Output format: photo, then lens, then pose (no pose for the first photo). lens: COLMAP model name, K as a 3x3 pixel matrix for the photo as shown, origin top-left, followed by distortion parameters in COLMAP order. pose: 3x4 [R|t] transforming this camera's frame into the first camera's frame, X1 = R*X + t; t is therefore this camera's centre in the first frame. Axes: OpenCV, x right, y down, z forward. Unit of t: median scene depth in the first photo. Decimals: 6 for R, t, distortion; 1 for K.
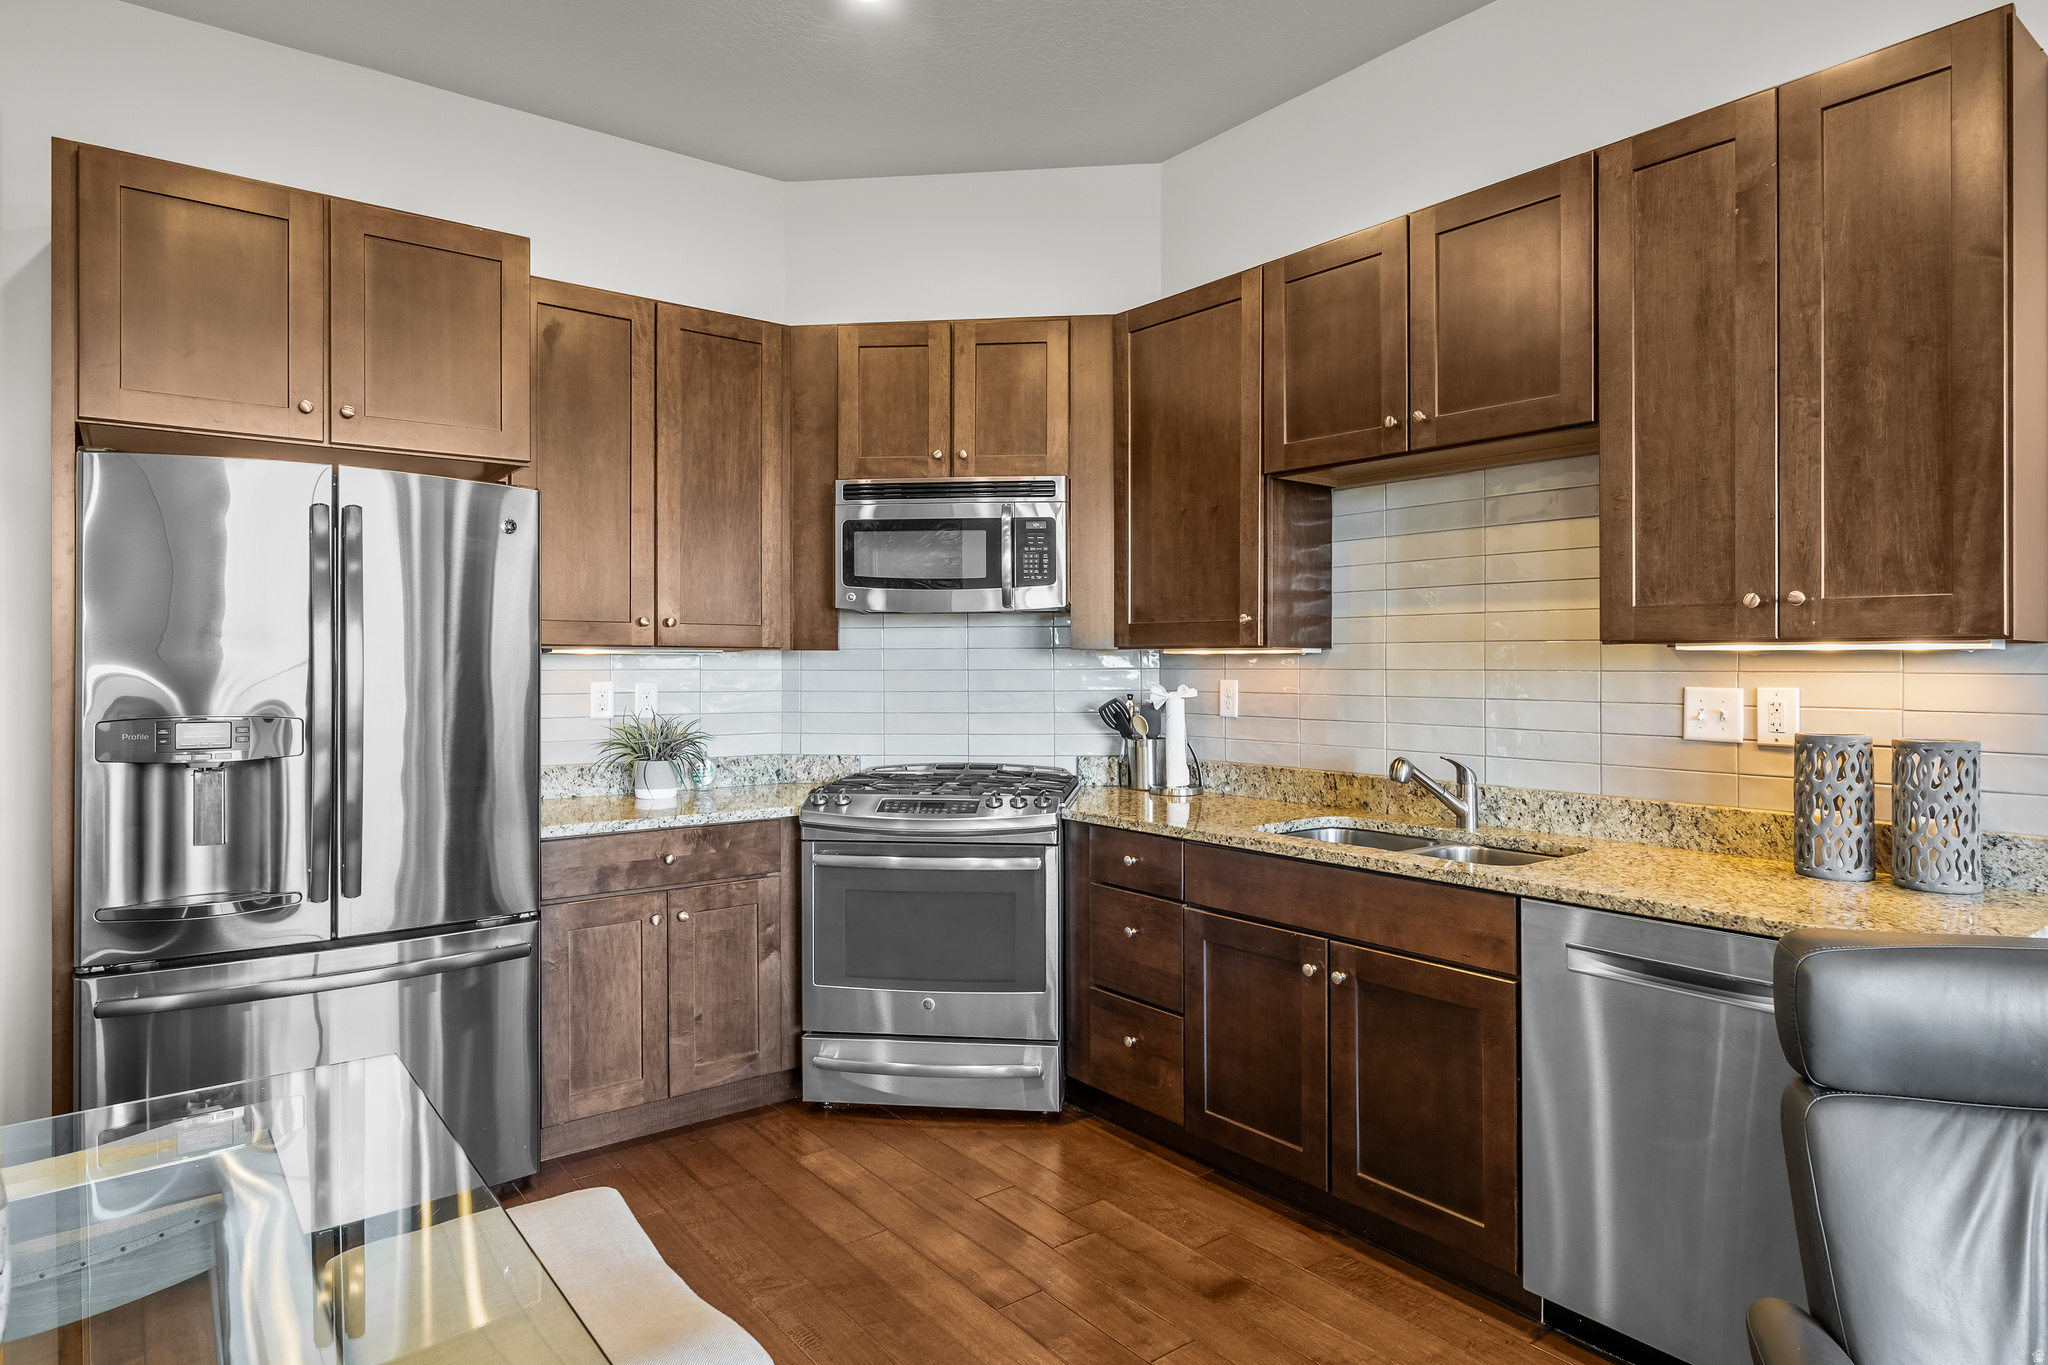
lens RADIAL K [[1164.9, 0, 1035.0], [0, 1164.9, 655.2], [0, 0, 1]] dist [0.000622, -0.000755]
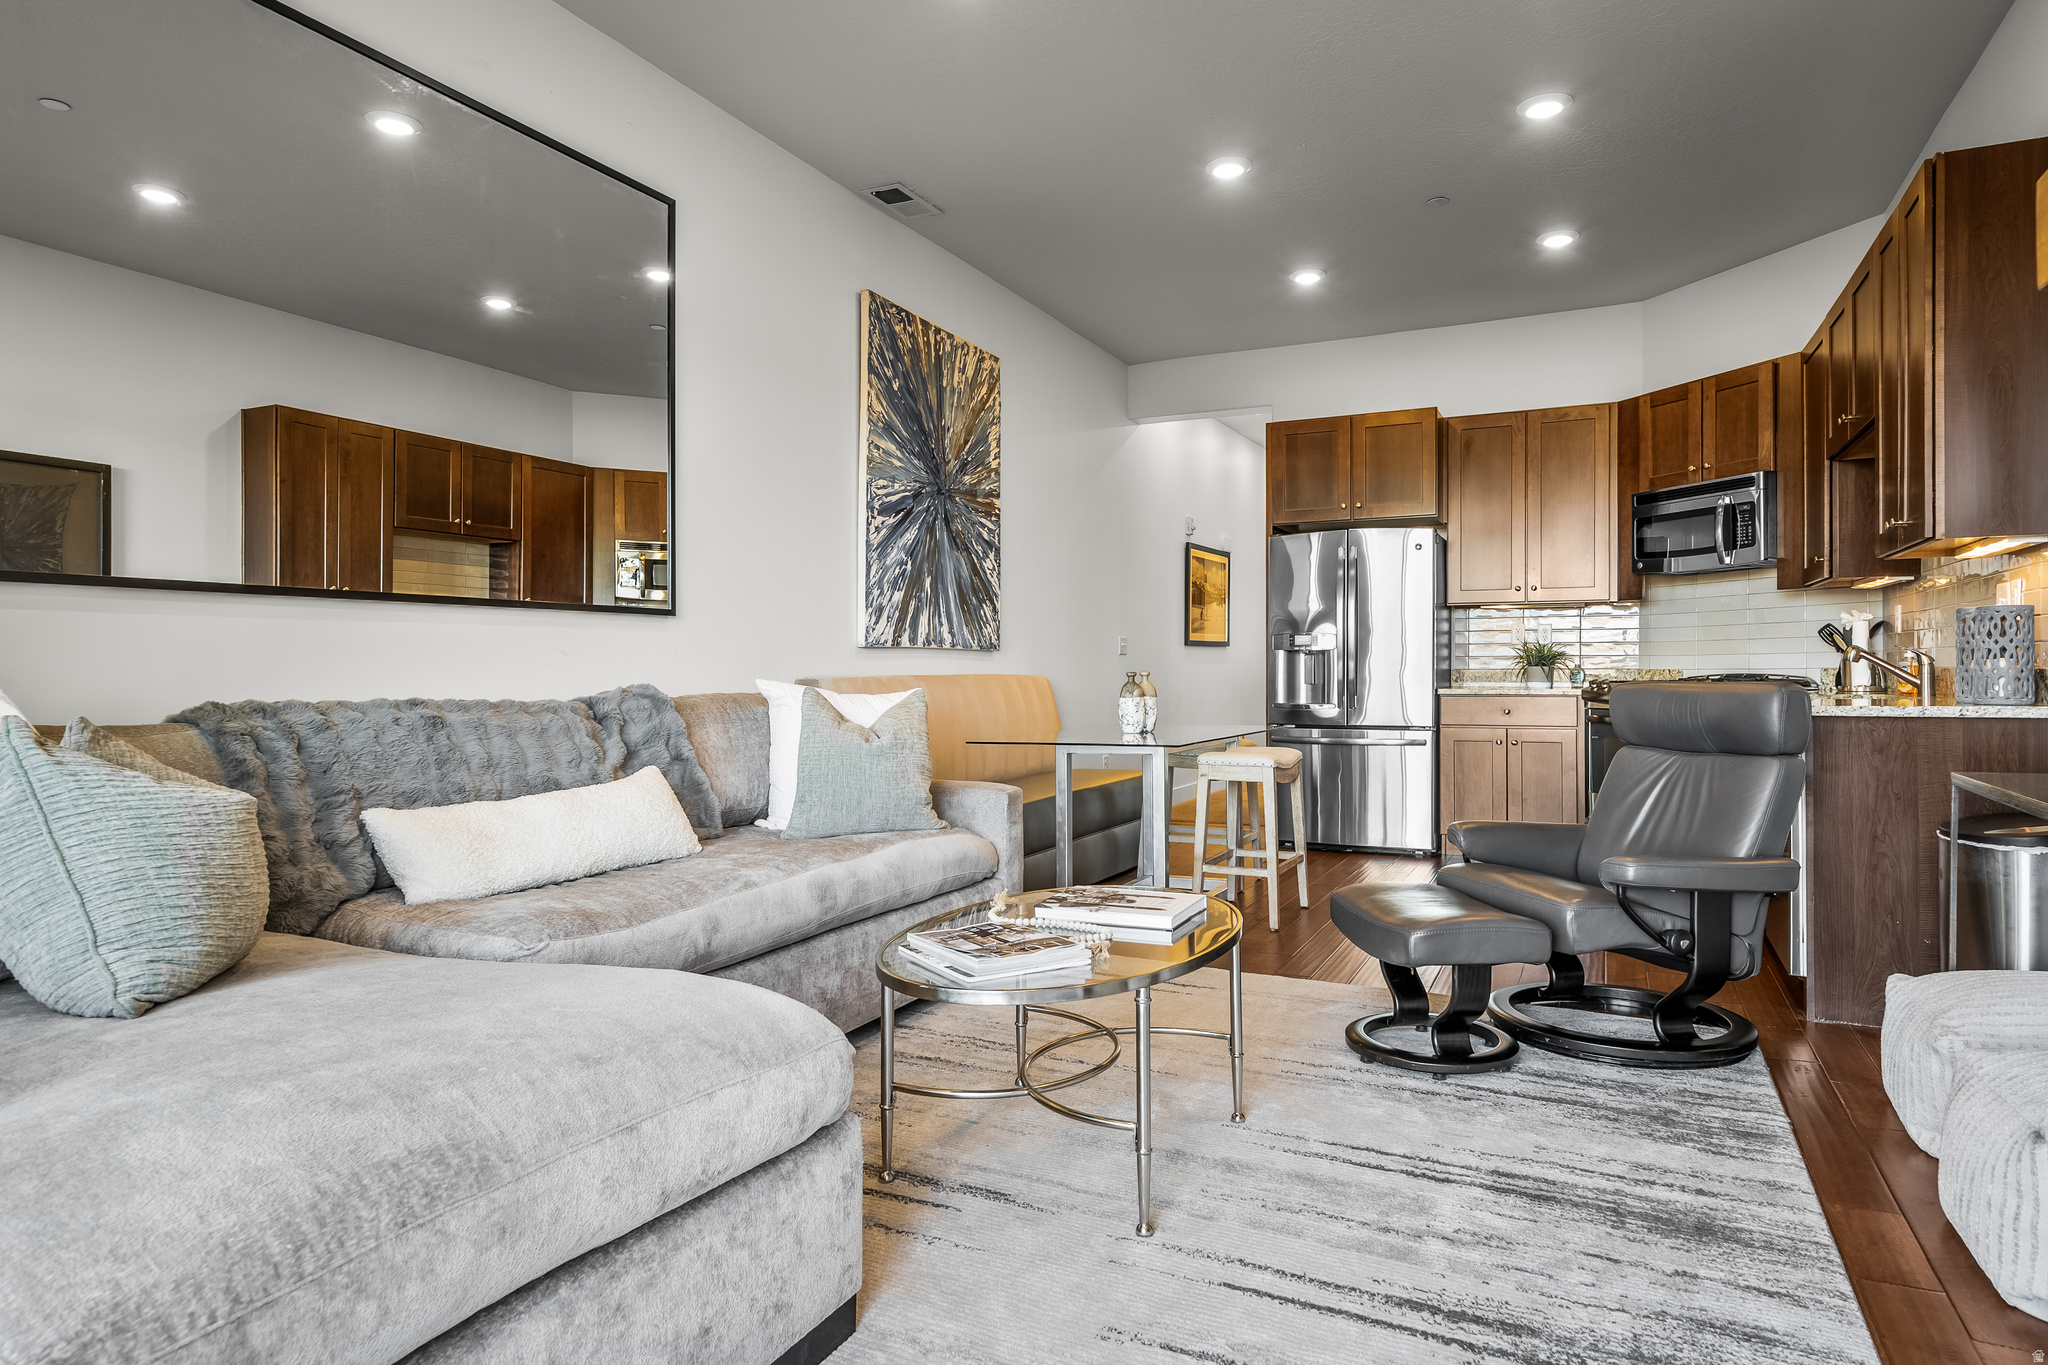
lens RADIAL K [[1173.1, 0, 1021.8], [0, 1173.1, 674.2], [0, 0, 1]] dist [0.001388, 0.000211]
pose [[0.416176, 0.002078, -0.909282, 1.233263], [0.005382, 0.999974, 0.004748, 0.112998], [0.909268, -0.006870, 0.416154, -0.584102]]
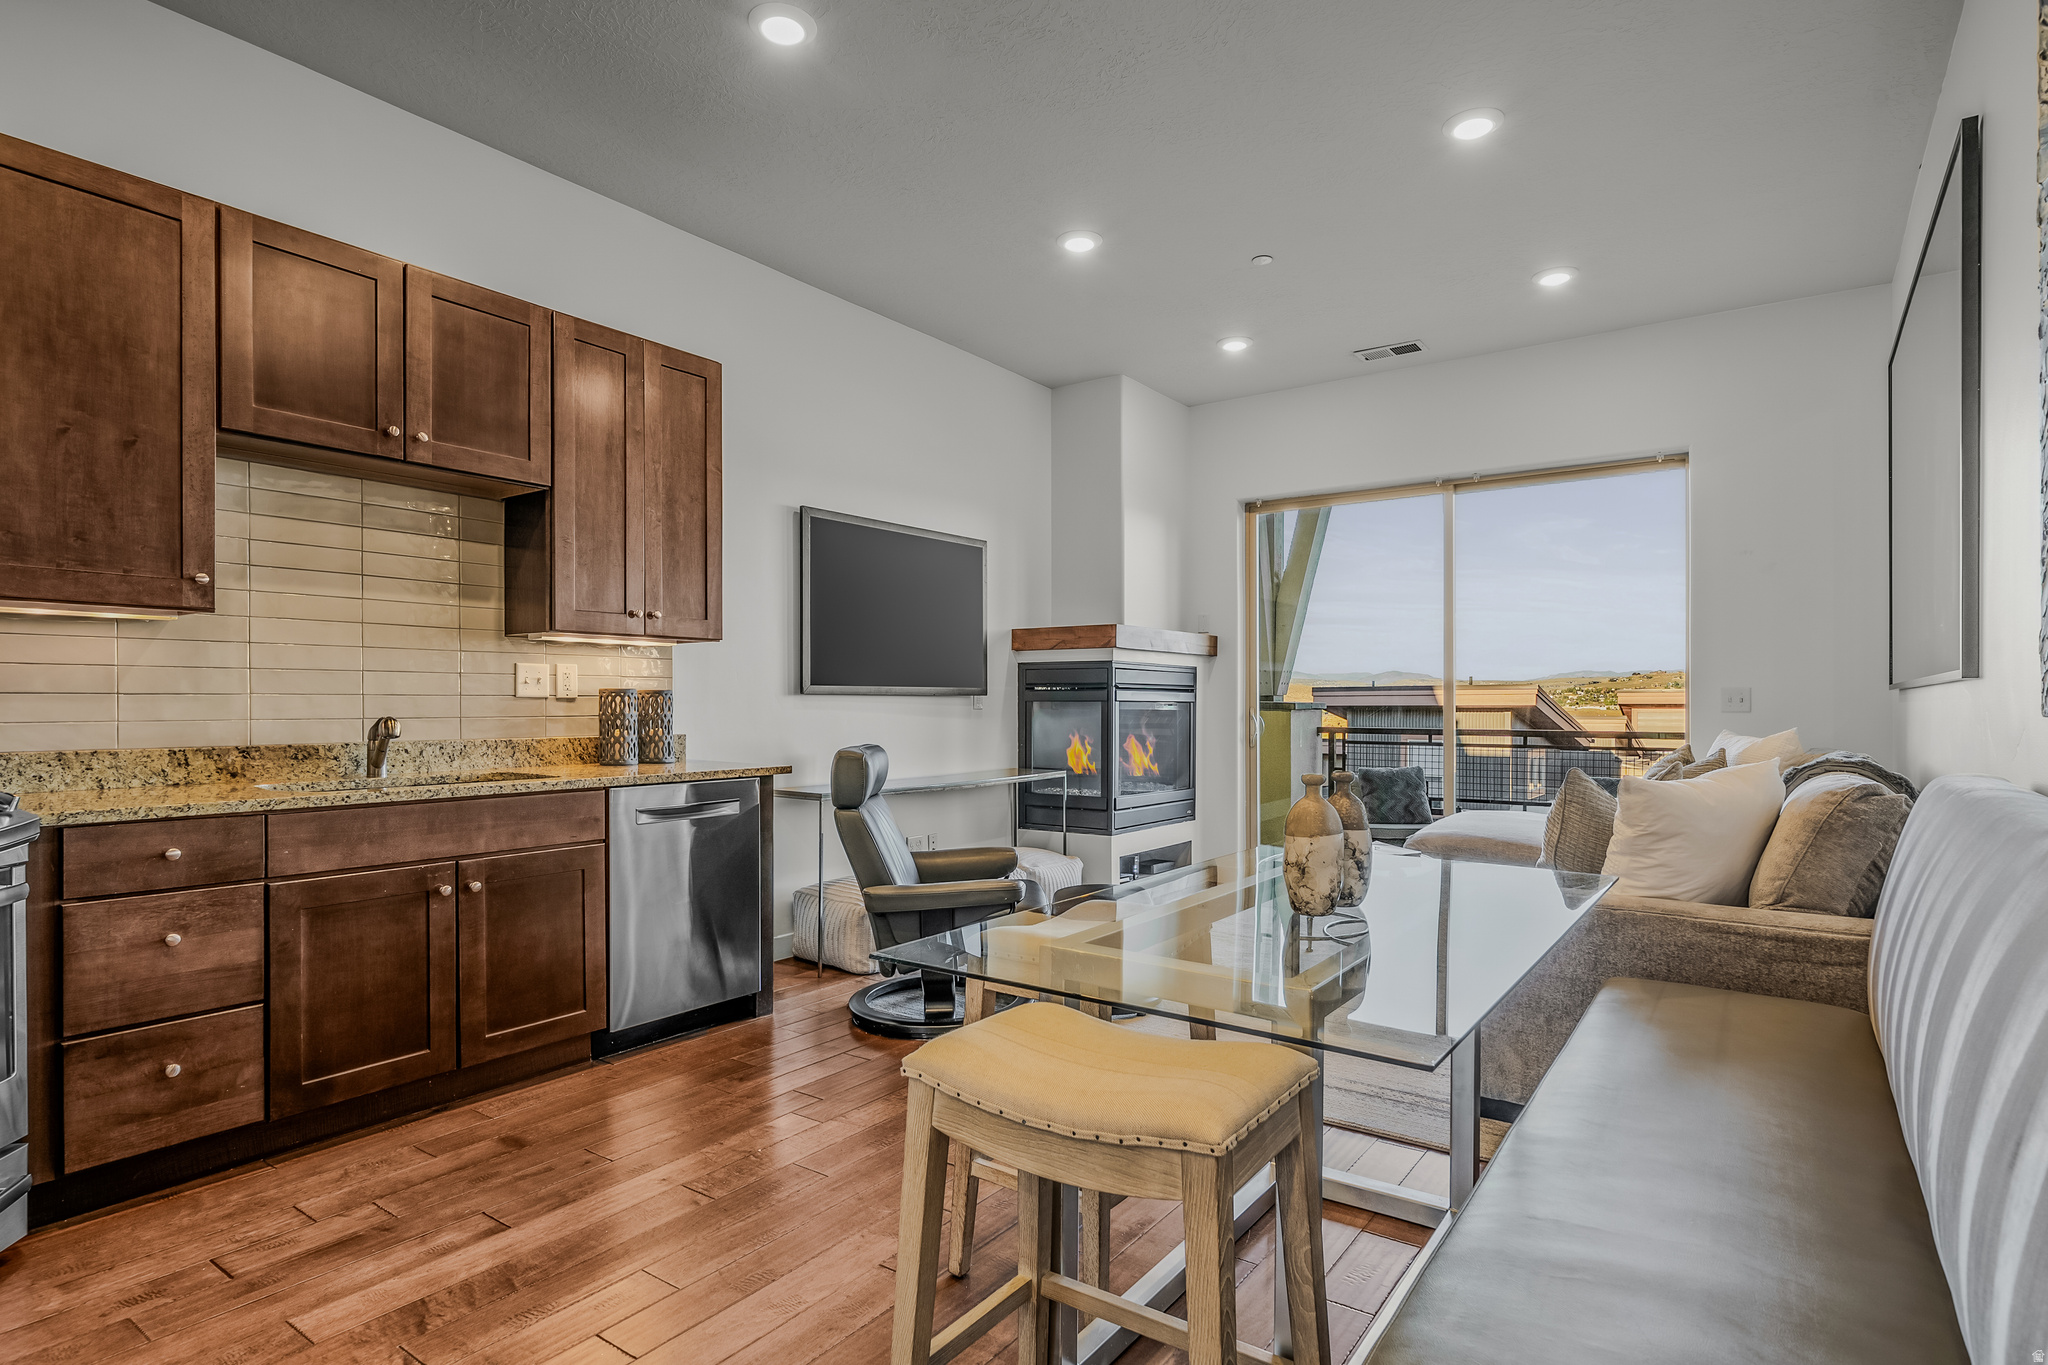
lens RADIAL K [[1072.9, 0, 1029.2], [0, 1072.9, 696.9], [0, 0, 1]] dist [0.025340, -0.000317]
pose [[-0.282610, 0.004955, 0.959222, -0.914839], [-0.004499, 0.999969, -0.006491, 0.071253], [-0.959224, -0.006150, -0.282579, 0.684446]]
